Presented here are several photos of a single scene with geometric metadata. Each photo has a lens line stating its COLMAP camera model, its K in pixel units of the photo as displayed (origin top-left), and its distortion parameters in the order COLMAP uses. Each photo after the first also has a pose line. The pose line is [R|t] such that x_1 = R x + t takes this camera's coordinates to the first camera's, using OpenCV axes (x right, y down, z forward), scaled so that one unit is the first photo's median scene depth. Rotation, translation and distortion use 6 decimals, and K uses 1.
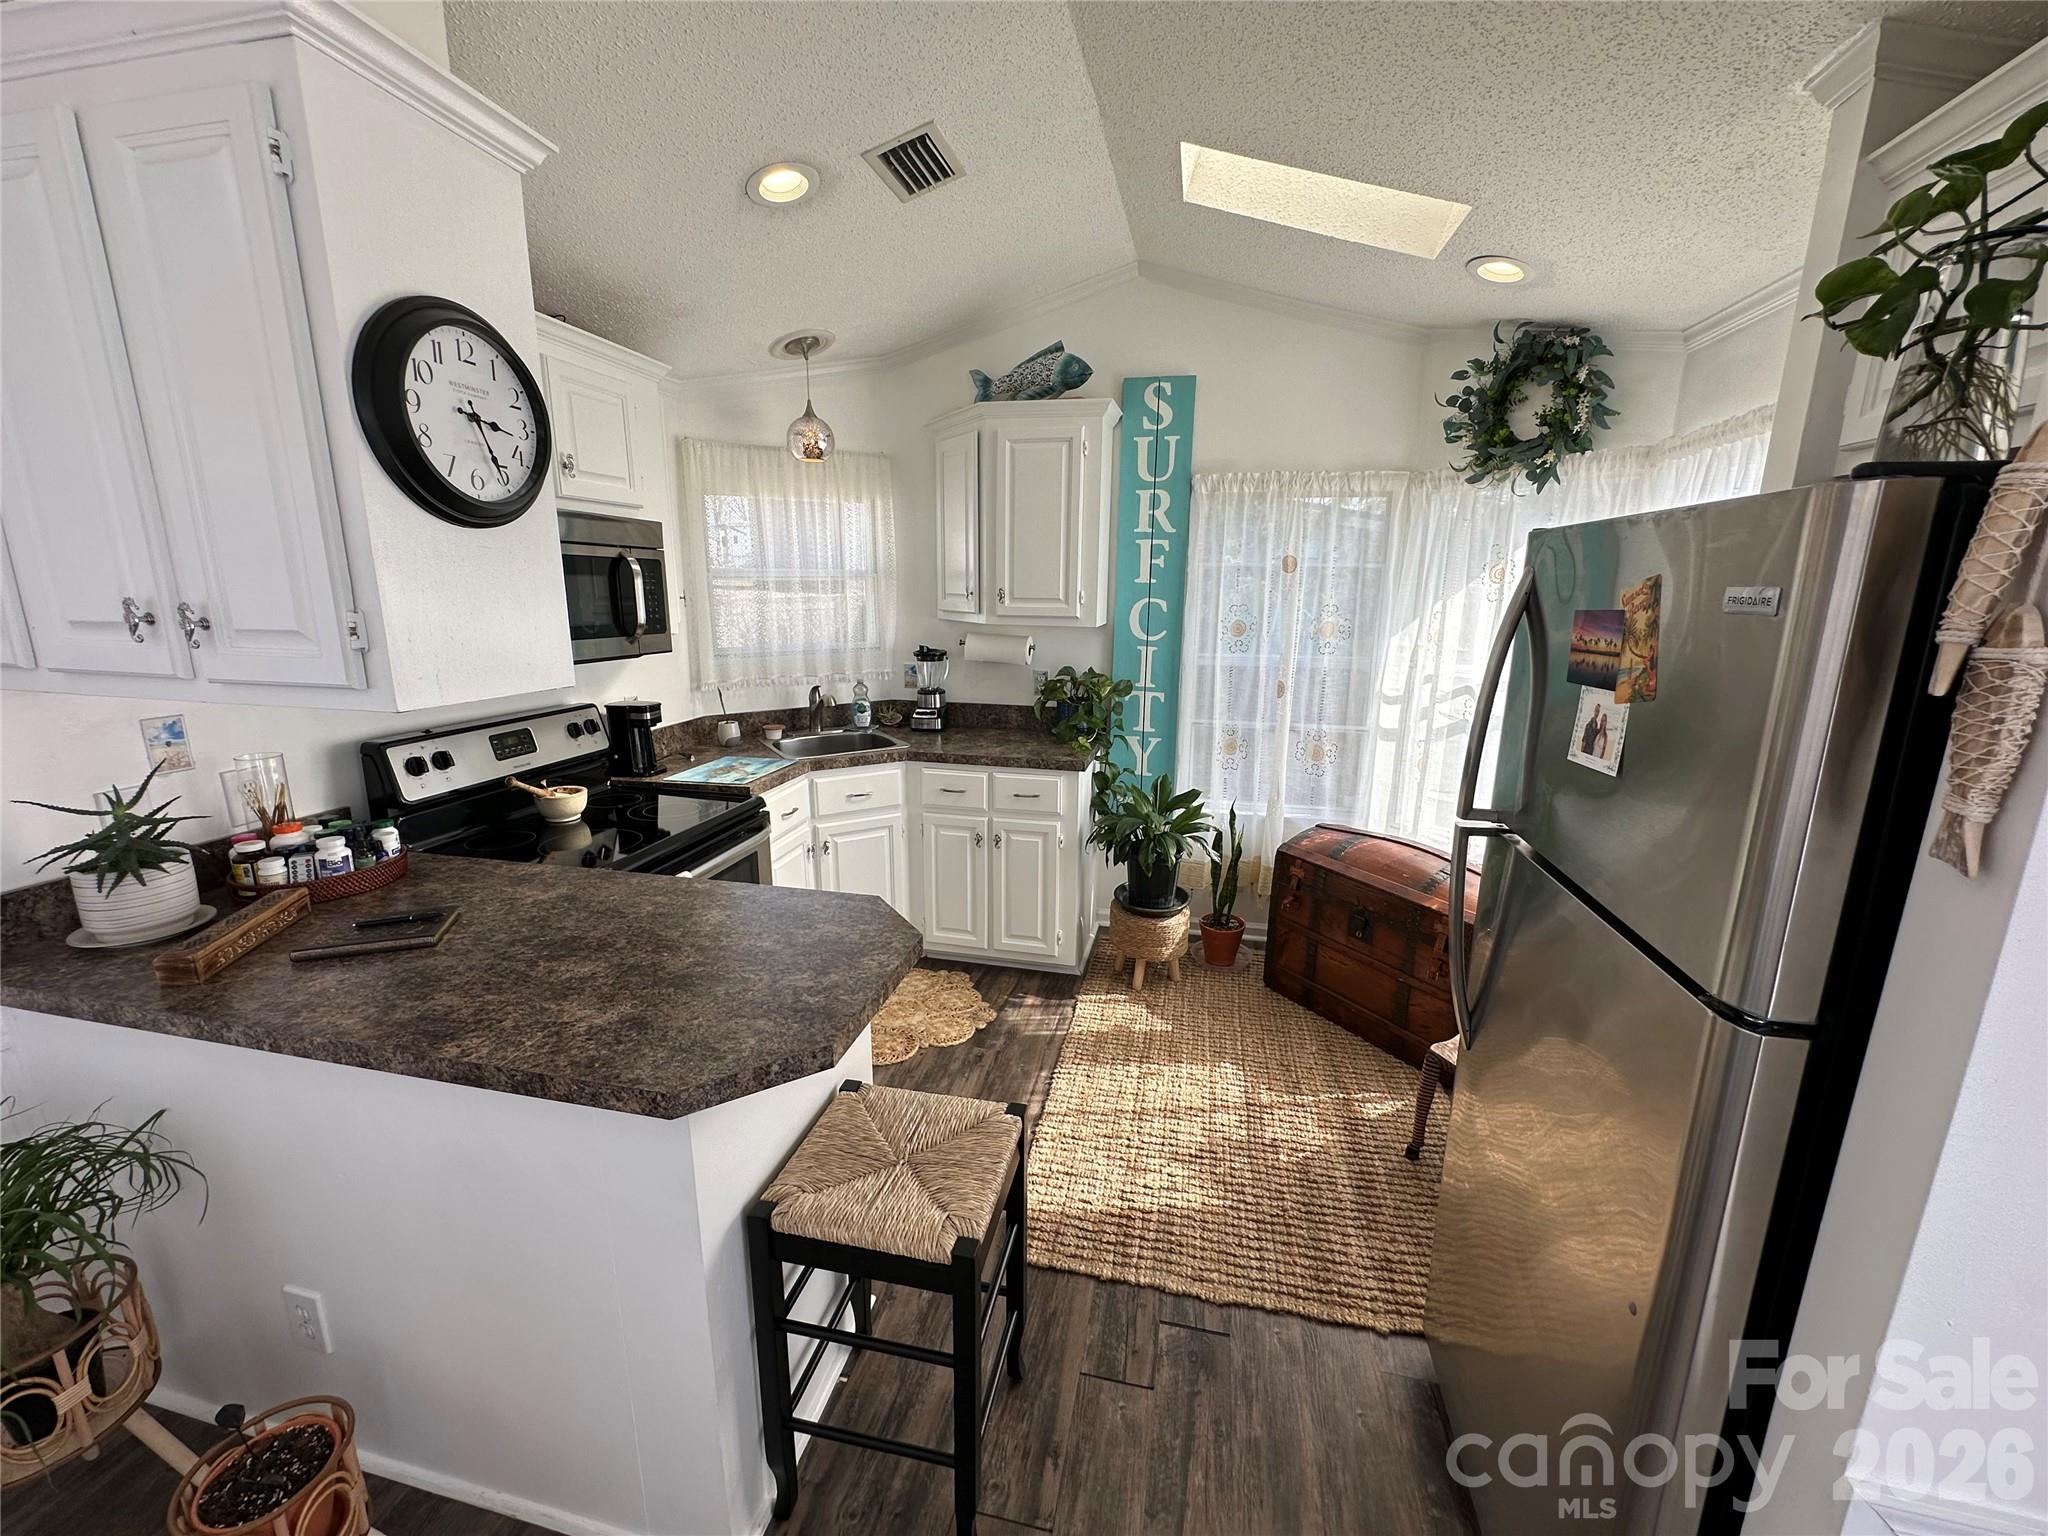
lens RADIAL K [[815.1, 0, 1025.9], [0, 815.1, 762.9], [0, 0, 1]] dist [-0.004010, -0.000223]
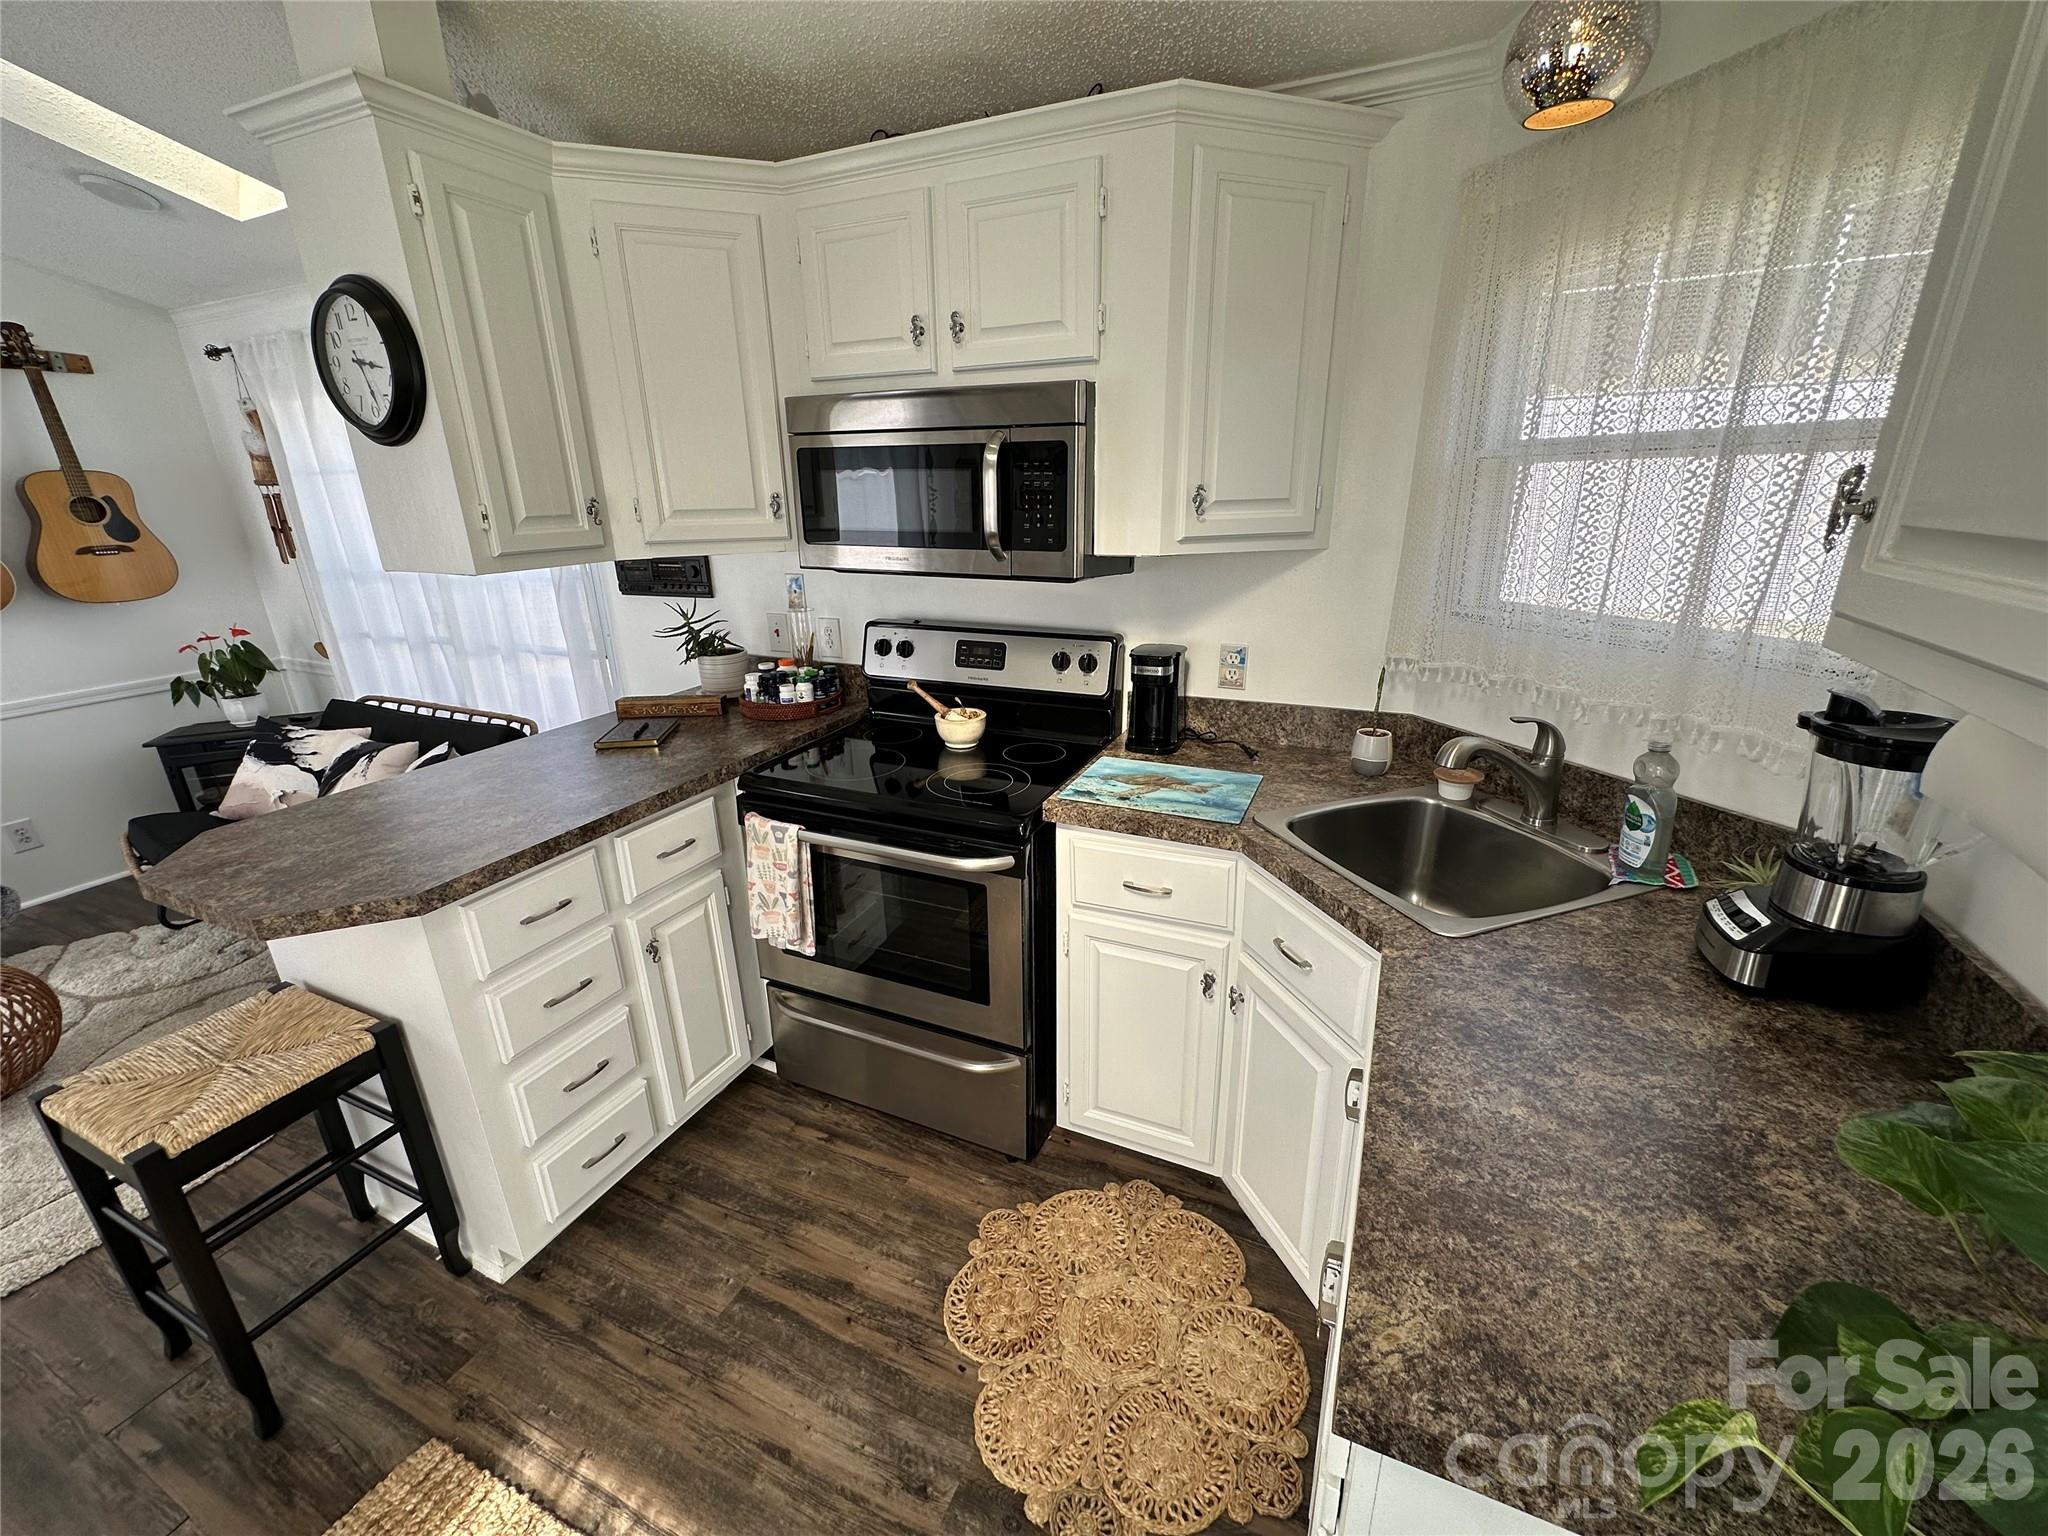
lens RADIAL K [[815.1, 0, 1033.4], [0, 815.1, 764.9], [0, 0, 1]] dist [-0.004010, -0.000223]
pose [[-0.194057, 0.318948, -0.927693, 0.302256], [-0.196607, 0.913838, 0.355312, -0.271938], [0.961087, 0.251342, -0.114629, 1.272355]]
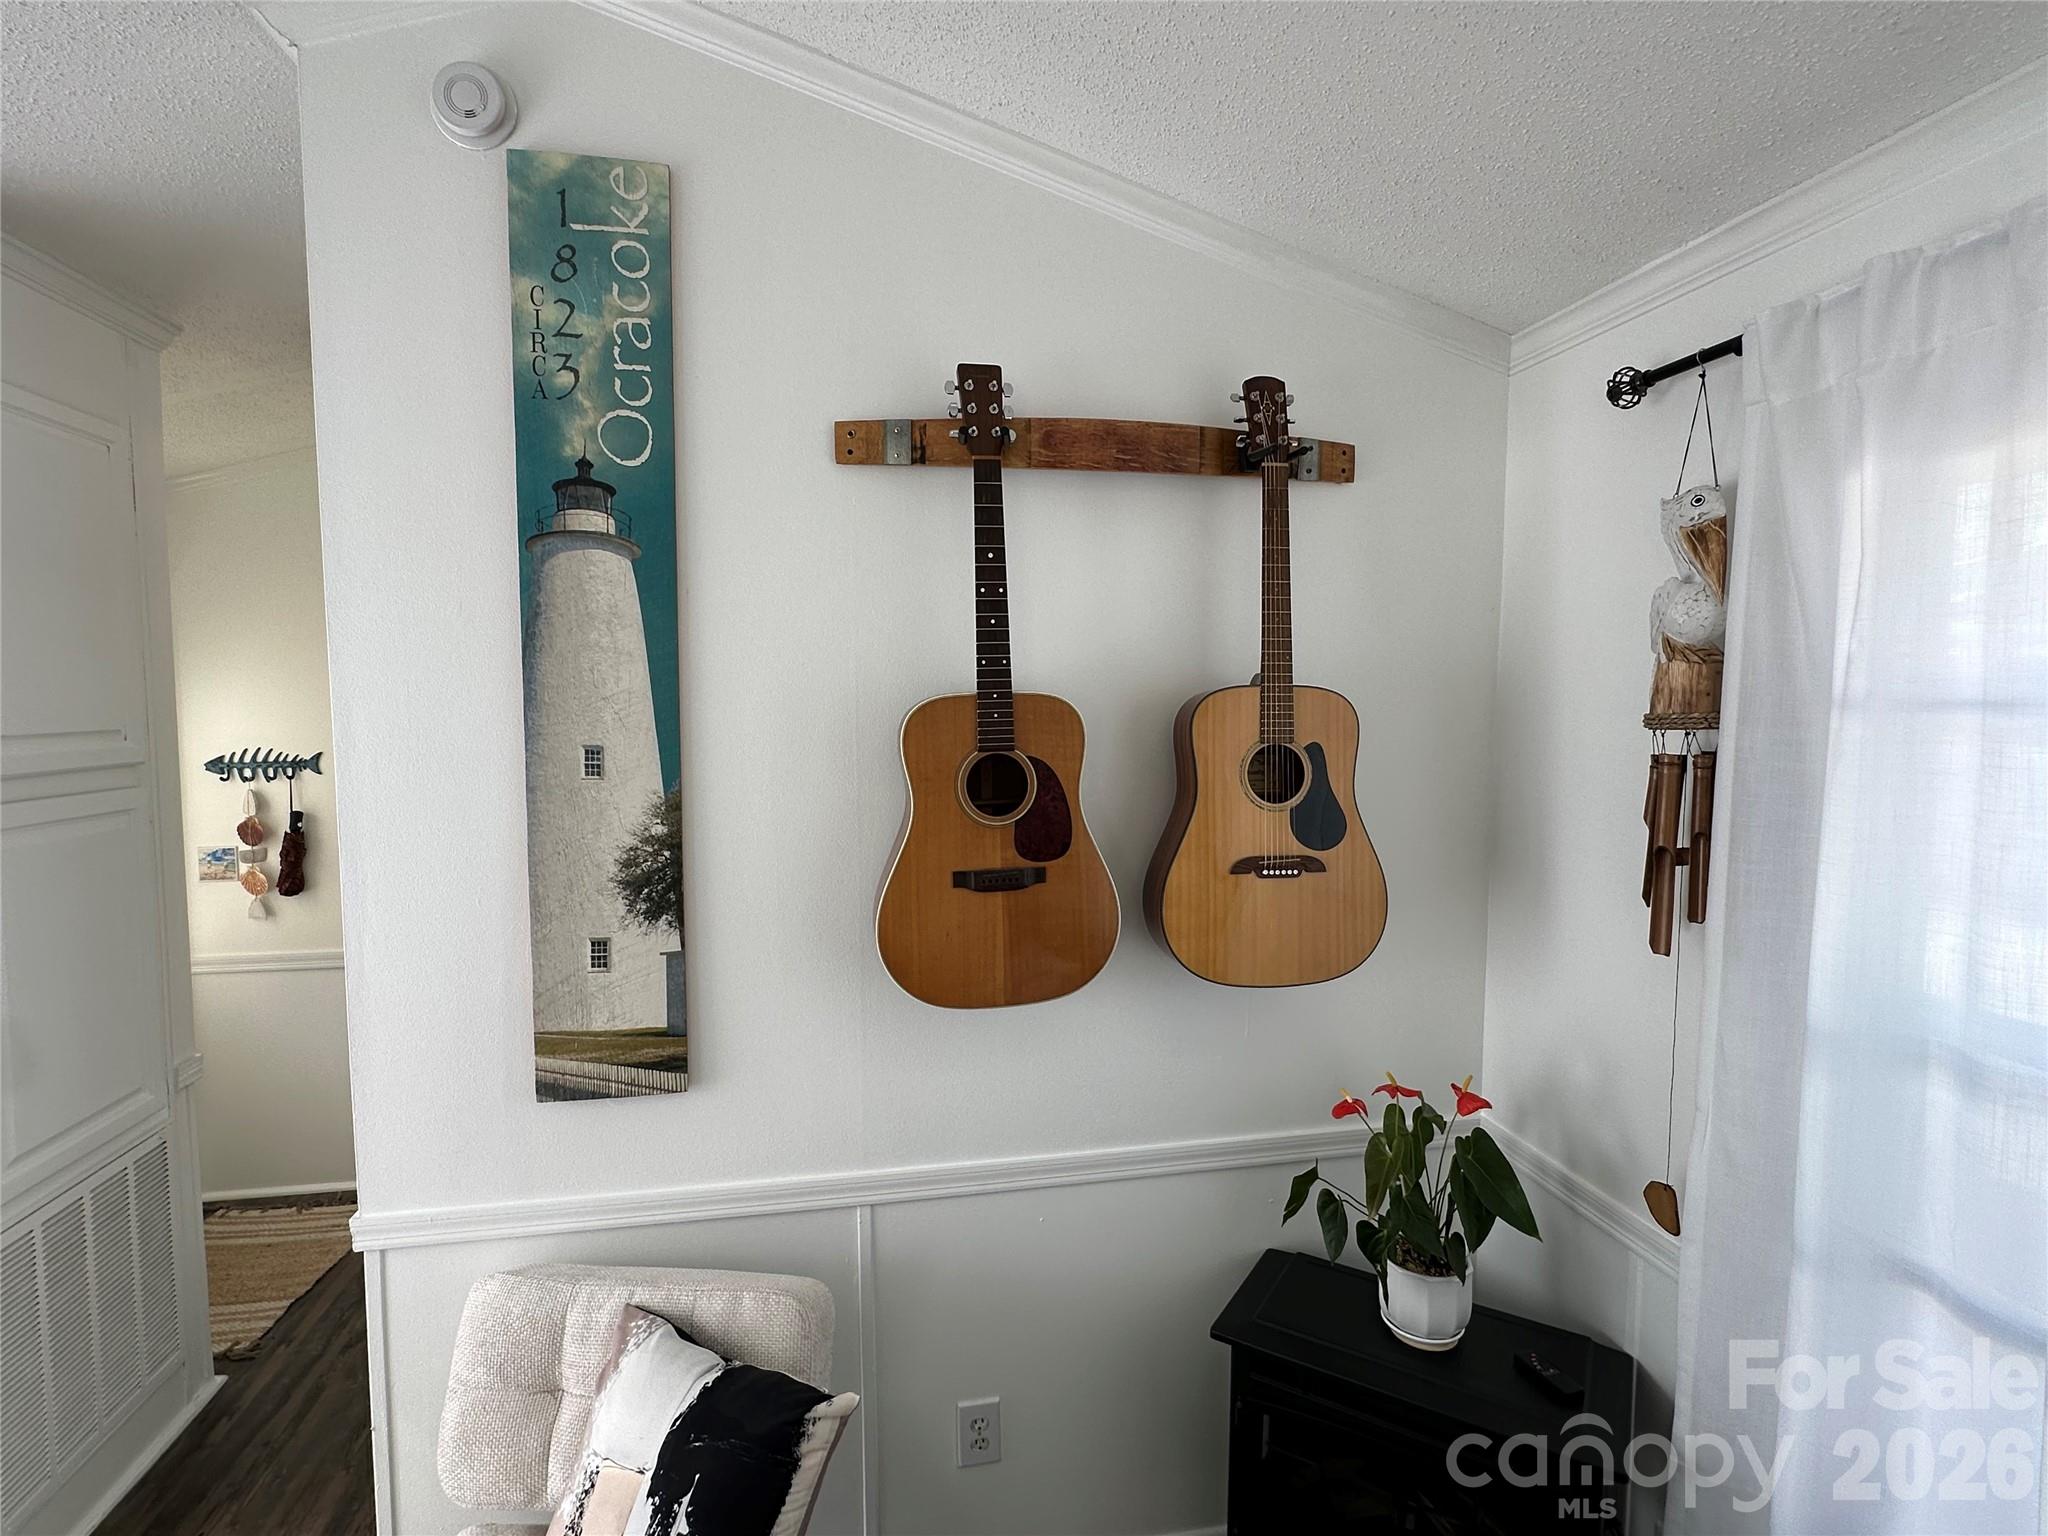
lens RADIAL K [[1022.4, 0, 1019.7], [0, 1022.4, 766.1], [0, 0, 1]] dist [0.000148, -0.000825]
pose [[-0.917907, 0.018892, -0.396345, -0.027922], [-0.091980, 0.961528, 0.258852, -0.153699], [0.385987, 0.274058, -0.880856, 0.637416]]
